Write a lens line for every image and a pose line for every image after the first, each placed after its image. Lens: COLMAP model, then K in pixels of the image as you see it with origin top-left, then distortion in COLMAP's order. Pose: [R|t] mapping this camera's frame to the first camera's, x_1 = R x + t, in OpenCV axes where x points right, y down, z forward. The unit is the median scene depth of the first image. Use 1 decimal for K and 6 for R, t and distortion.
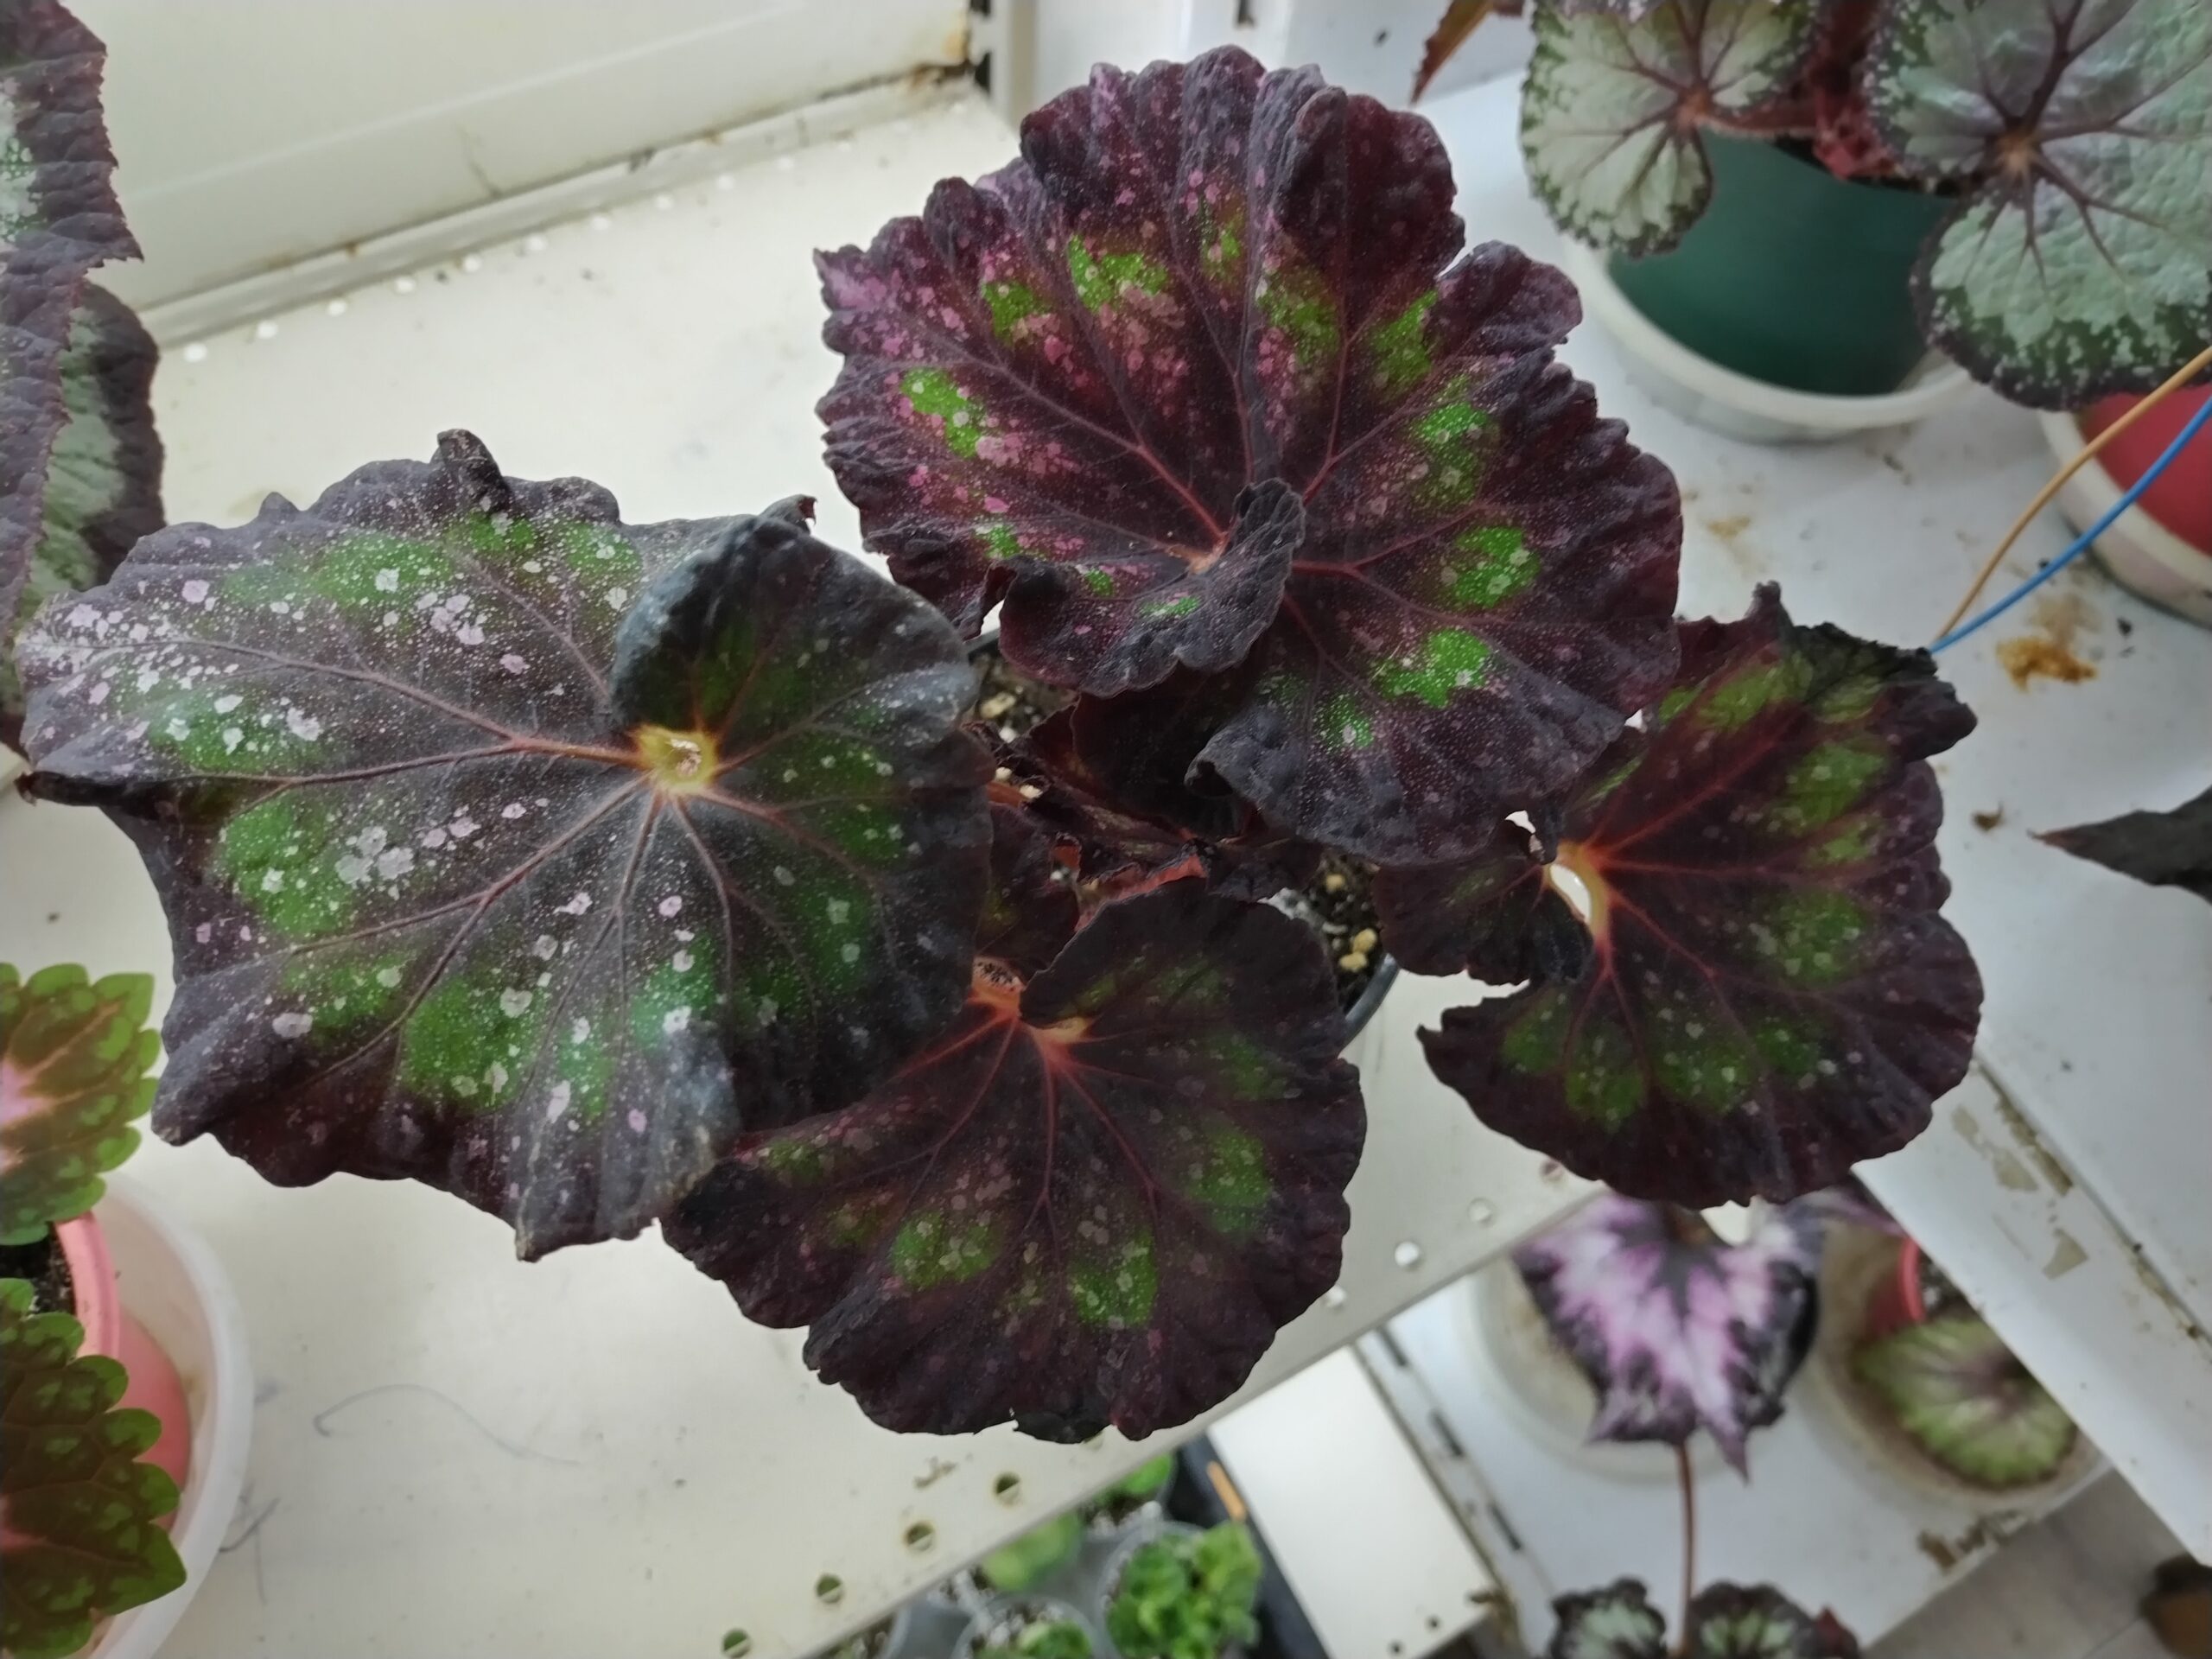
lens RADIAL K [[1693.7, 0, 1106.0], [0, 1693.7, 829.5], [0, 0, 1]] dist [0.001473, -0.043372]
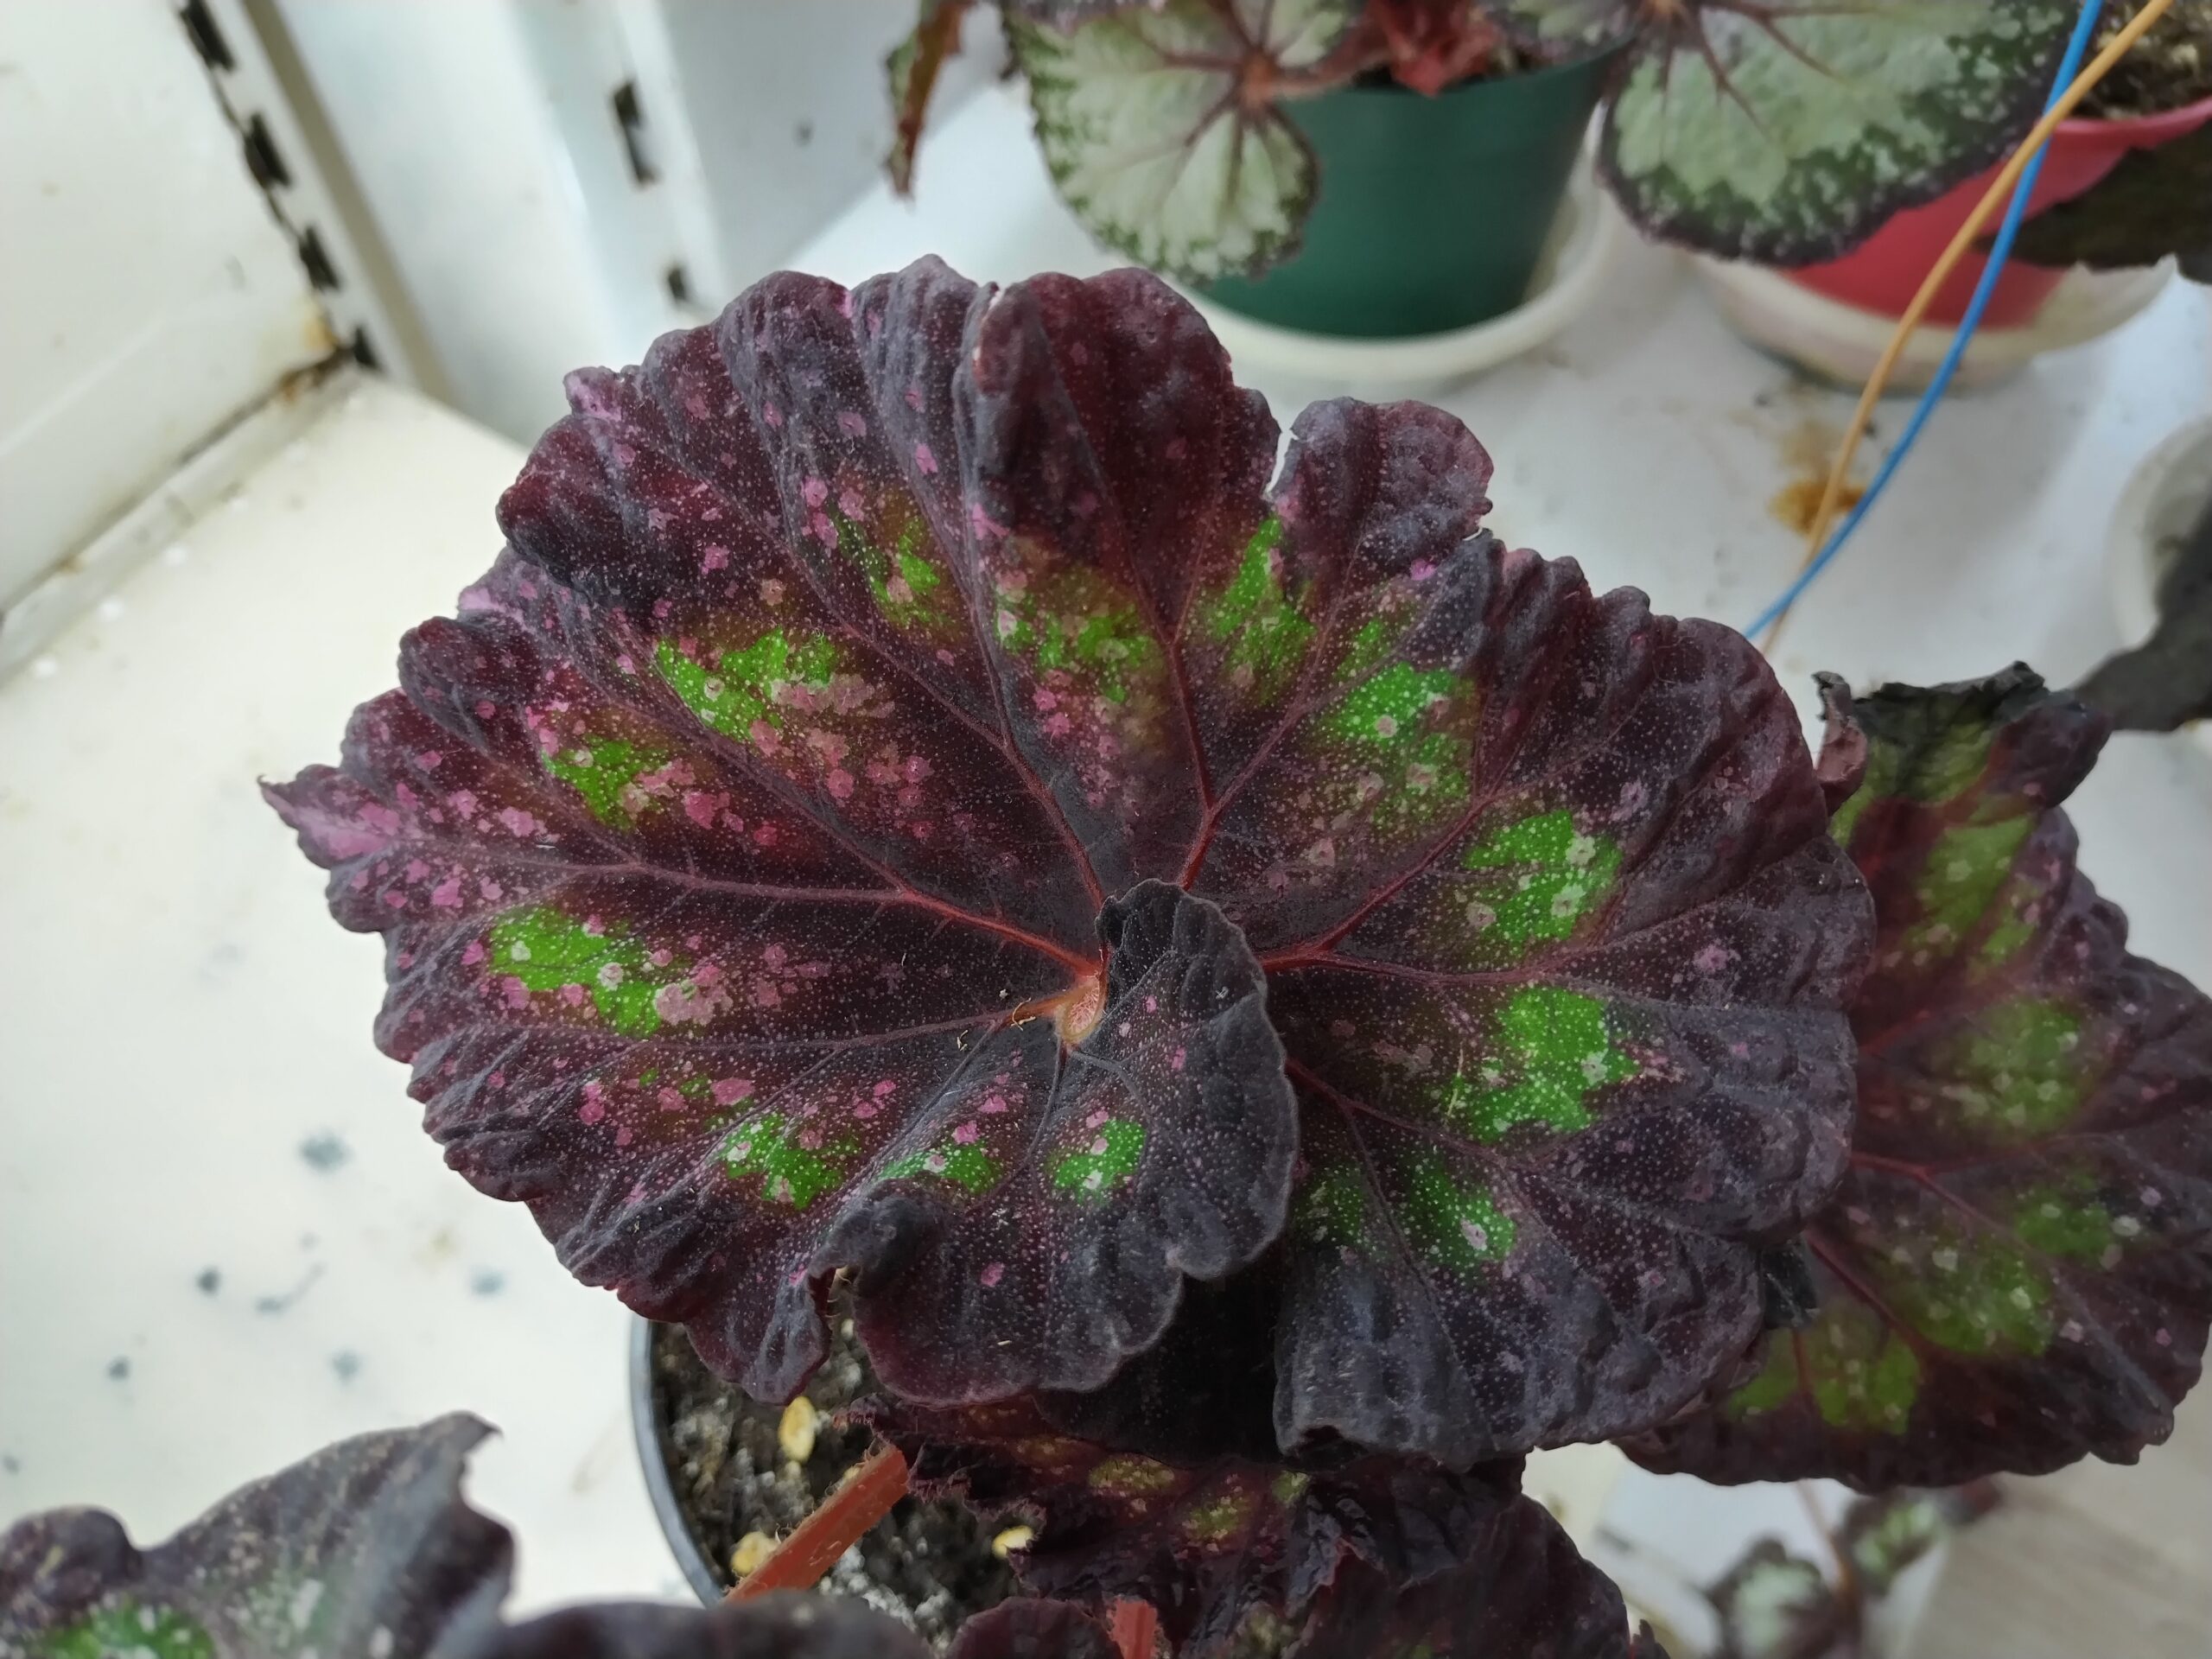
lens RADIAL K [[1714.2, 0, 1106.0], [0, 1714.2, 829.5], [0, 0, 1]] dist [-0.009772, -0.044555]
pose [[0.881649, -0.435216, 0.182436, -0.017562], [0.440761, 0.897555, 0.011151, -0.214737], [-0.168600, 0.070580, 0.983154, 0.351584]]
